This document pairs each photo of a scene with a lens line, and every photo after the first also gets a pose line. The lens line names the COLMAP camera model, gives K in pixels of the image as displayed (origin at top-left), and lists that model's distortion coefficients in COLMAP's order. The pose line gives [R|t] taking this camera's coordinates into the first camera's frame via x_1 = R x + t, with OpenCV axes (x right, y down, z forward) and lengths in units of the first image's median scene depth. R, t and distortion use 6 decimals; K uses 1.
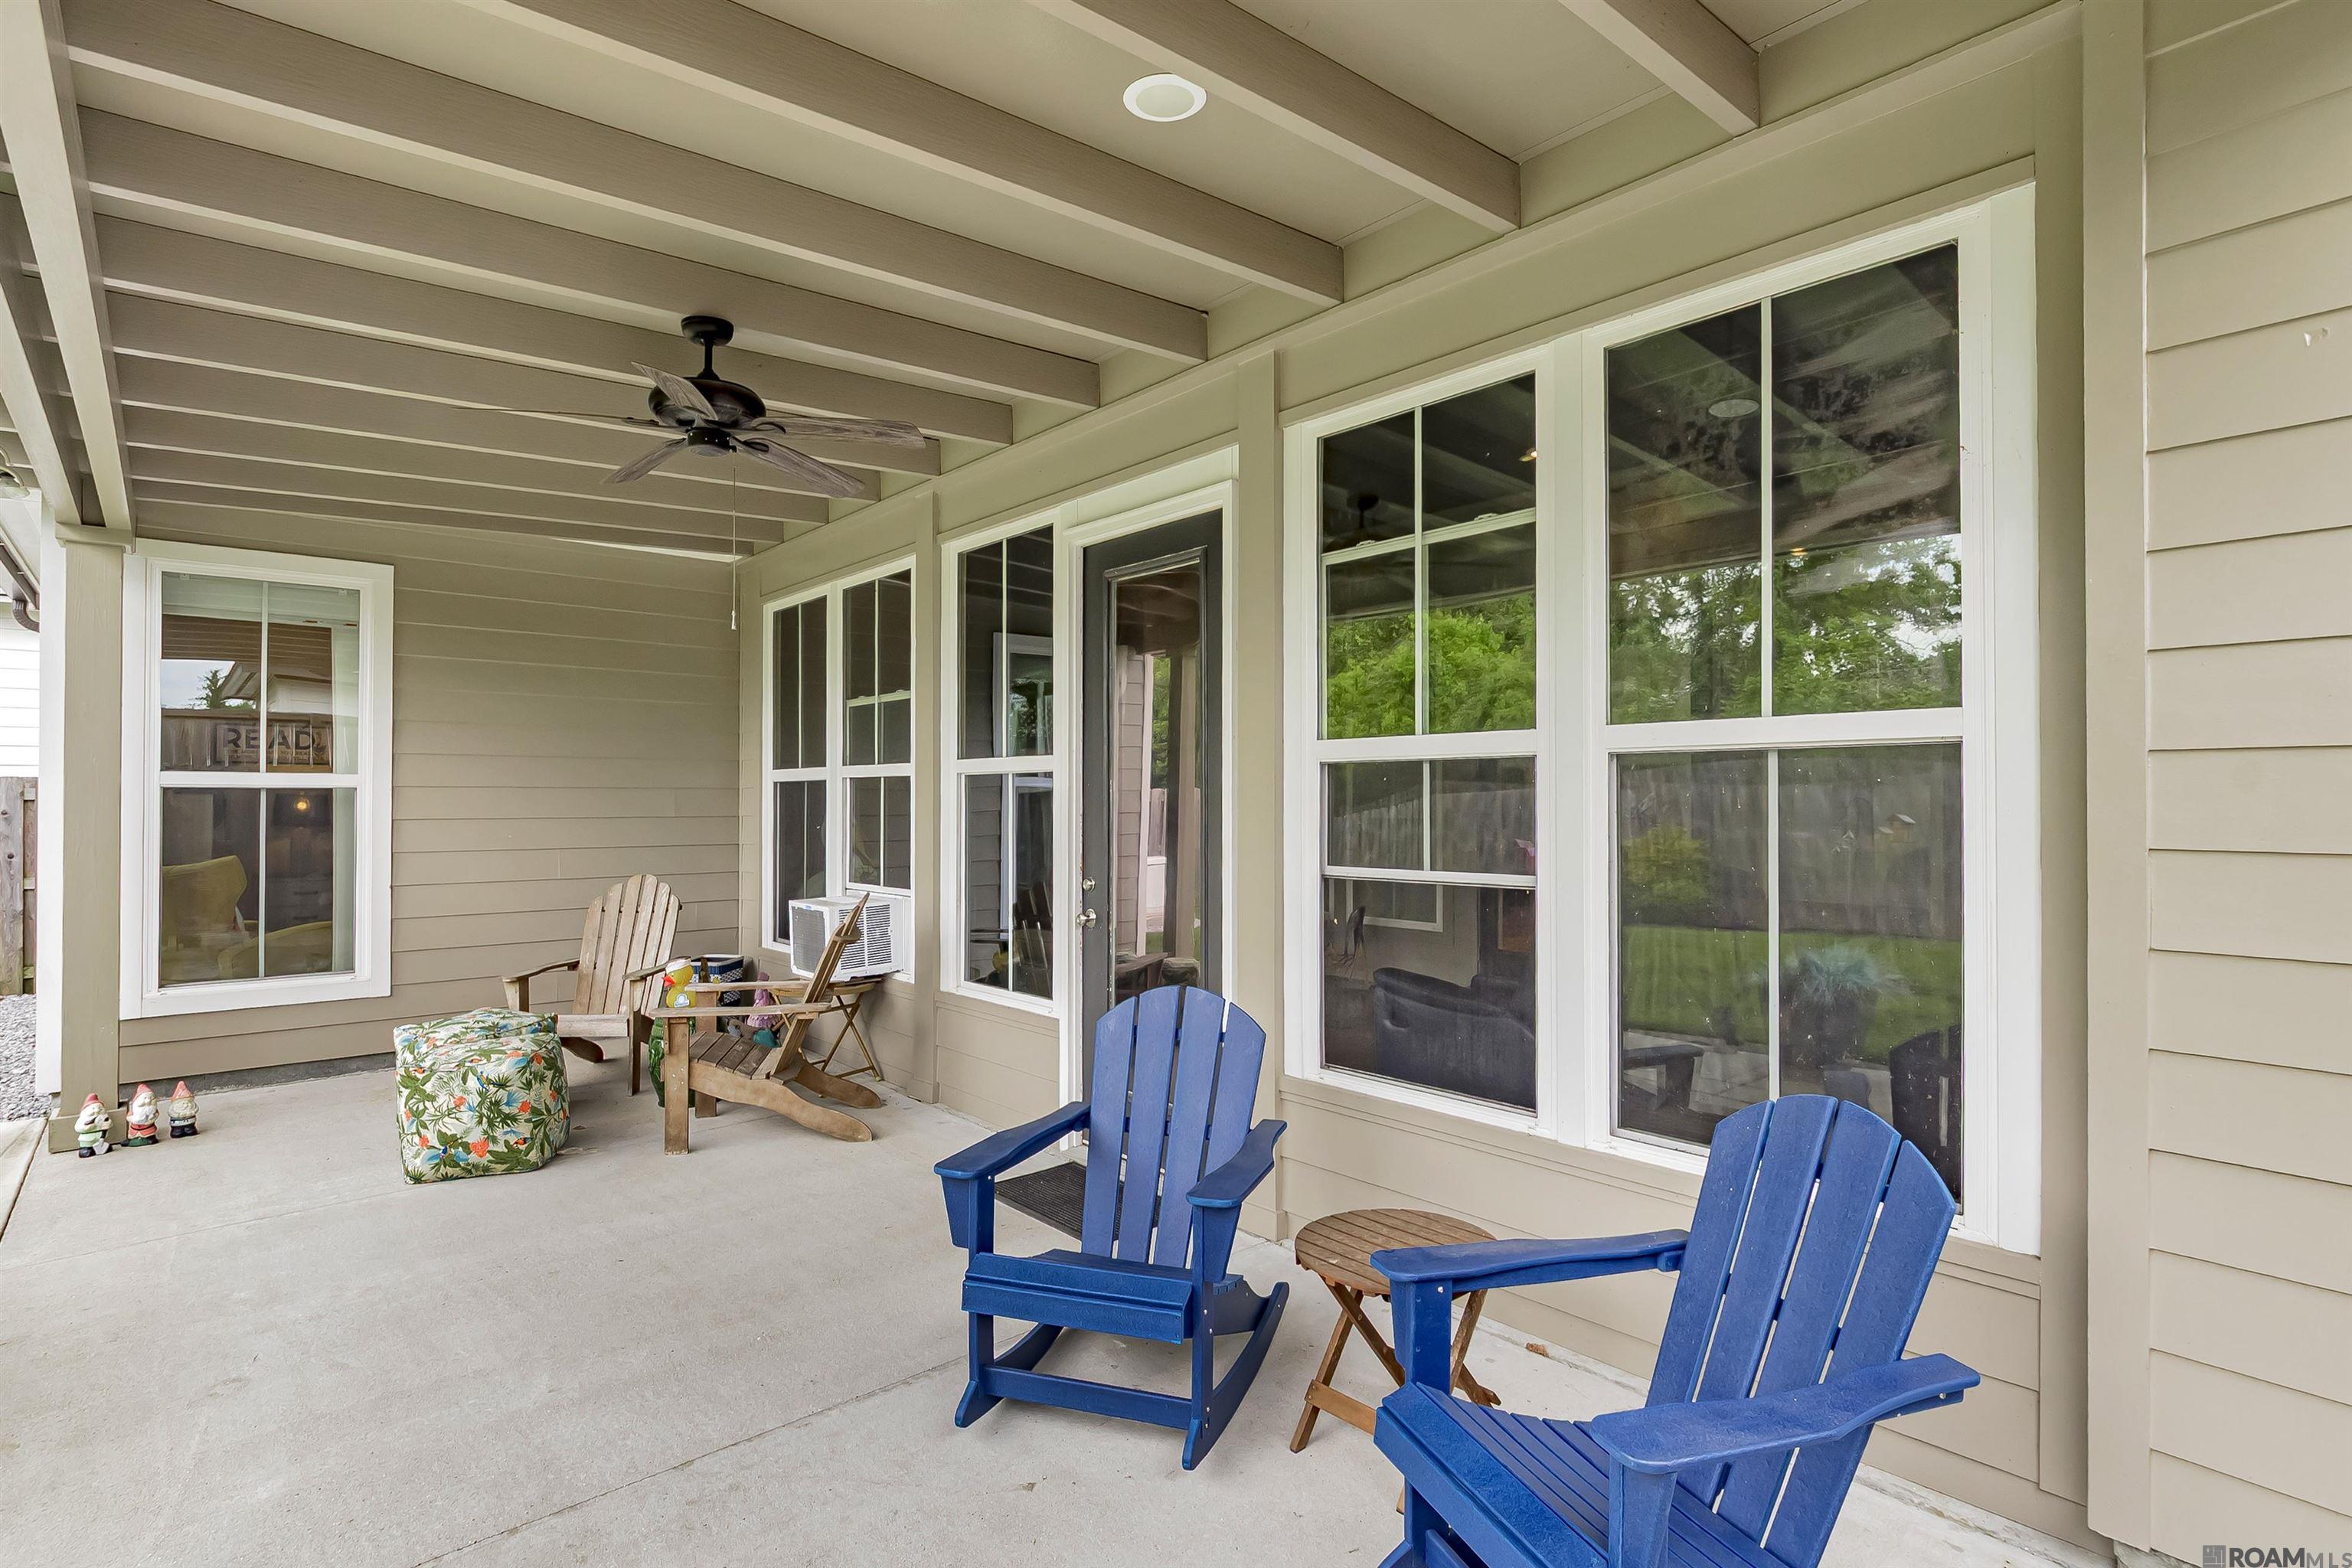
lens RADIAL K [[1141.9, 0, 1191.7], [0, 1141.9, 782.8], [0, 0, 1]] dist [0.005971, 0.000340]
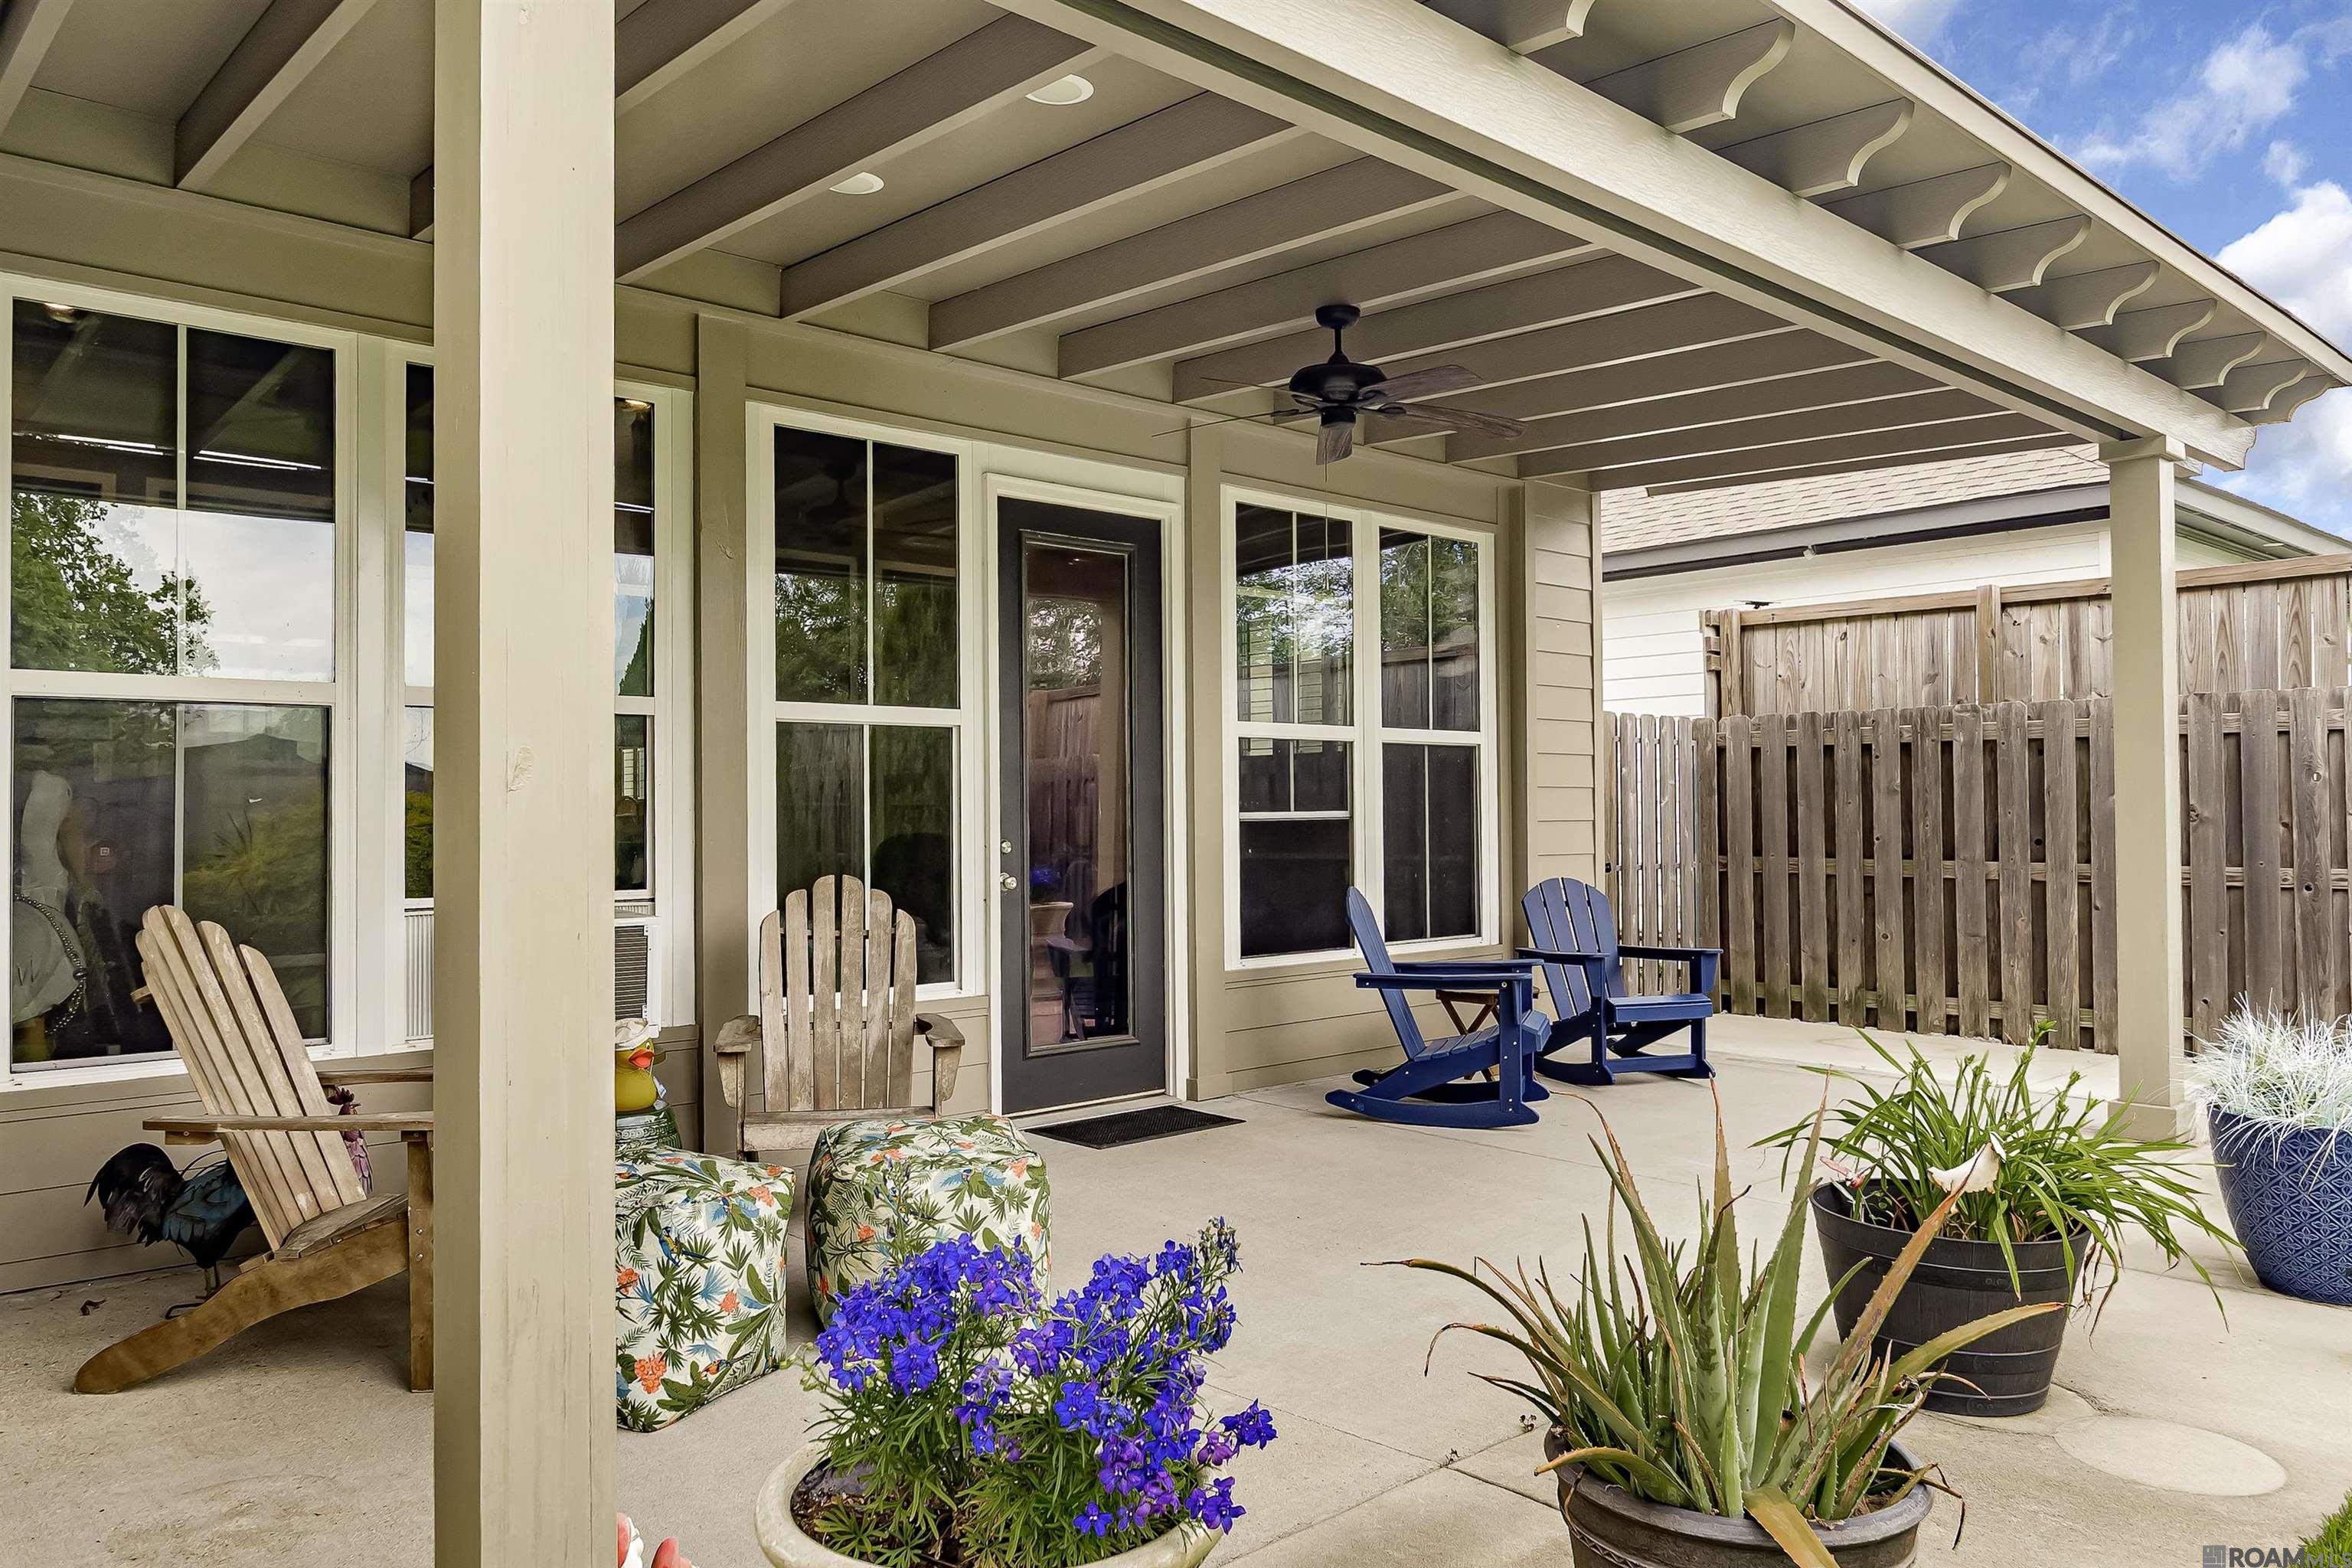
lens RADIAL K [[1641.4, 0, 1175.9], [0, 1641.4, 783.3], [0, 0, 1]] dist [-0.007781, -0.001051]
pose [[-0.007584, 0.024226, 0.999678, -1.716980], [-0.002819, 0.999702, -0.024248, 0.079158], [-0.999967, -0.003002, -0.007513, 1.009734]]
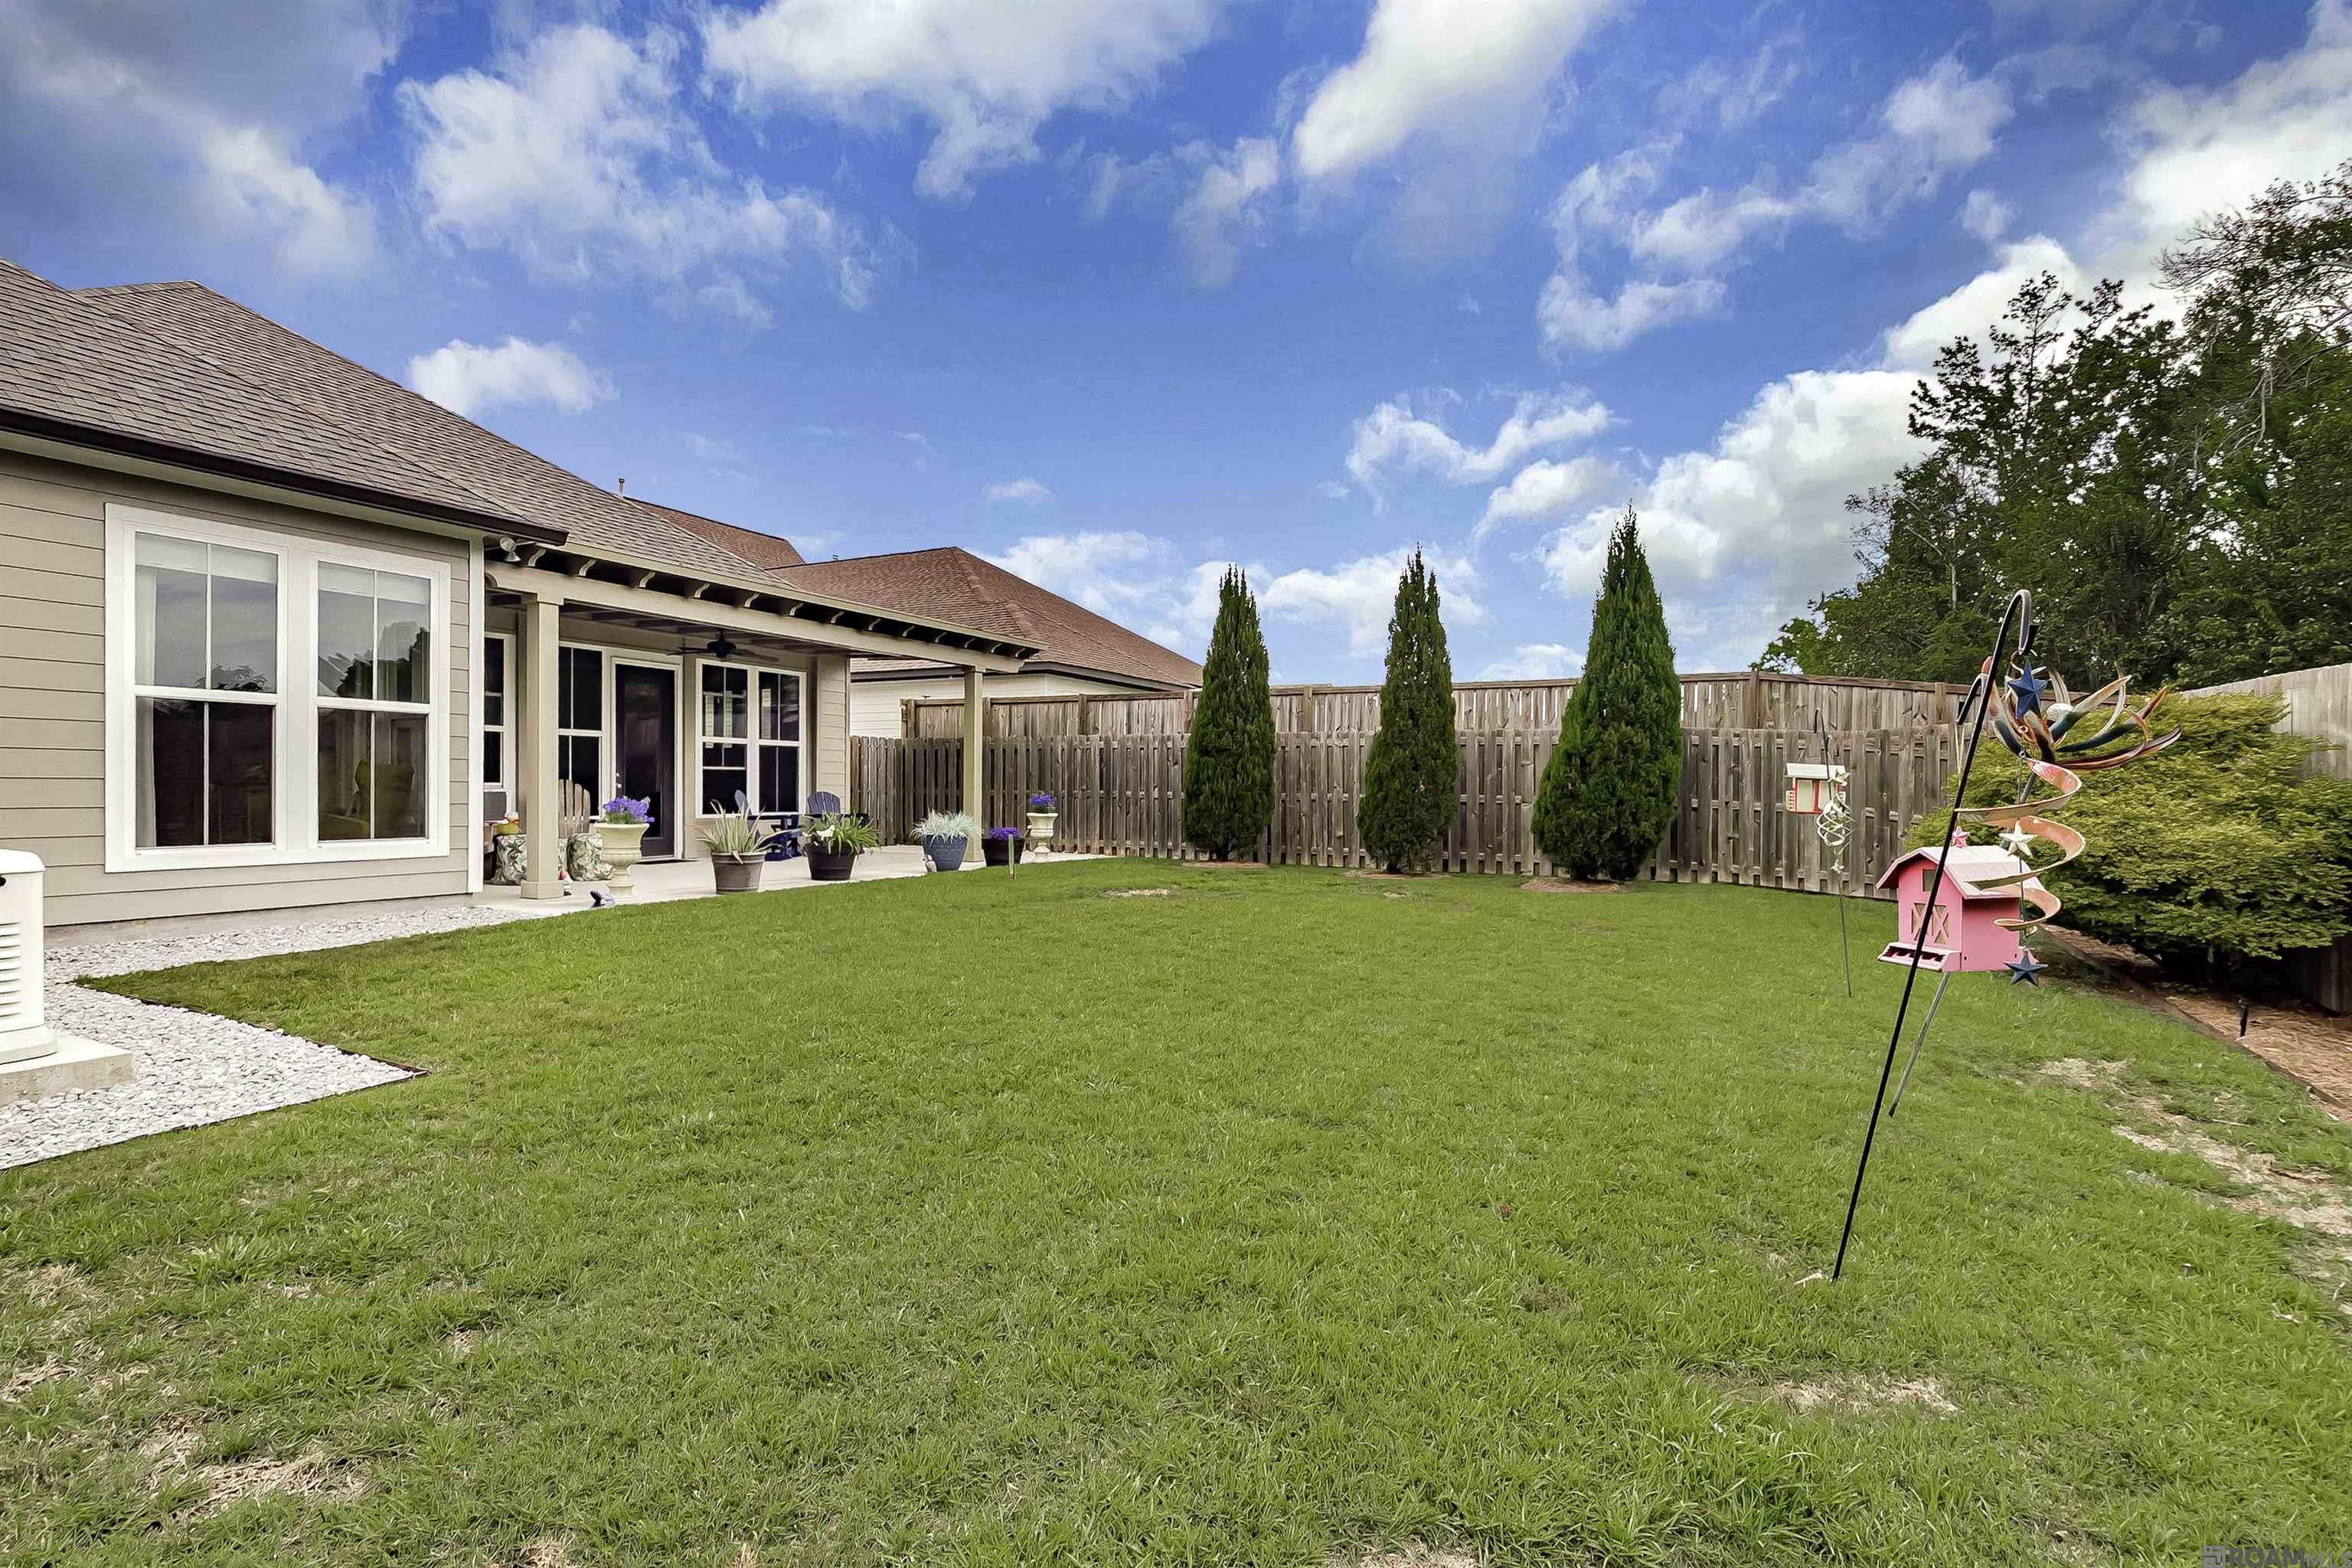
lens RADIAL K [[1067.7, 0, 1163.8], [0, 1067.7, 784.0], [0, 0, 1]] dist [-0.010678, 0.000438]
pose [[-0.374876, 0.007269, 0.927046, -3.820489], [-0.010768, 0.999868, -0.012194, 0.153051], [-0.927012, -0.014553, -0.374748, 0.828483]]
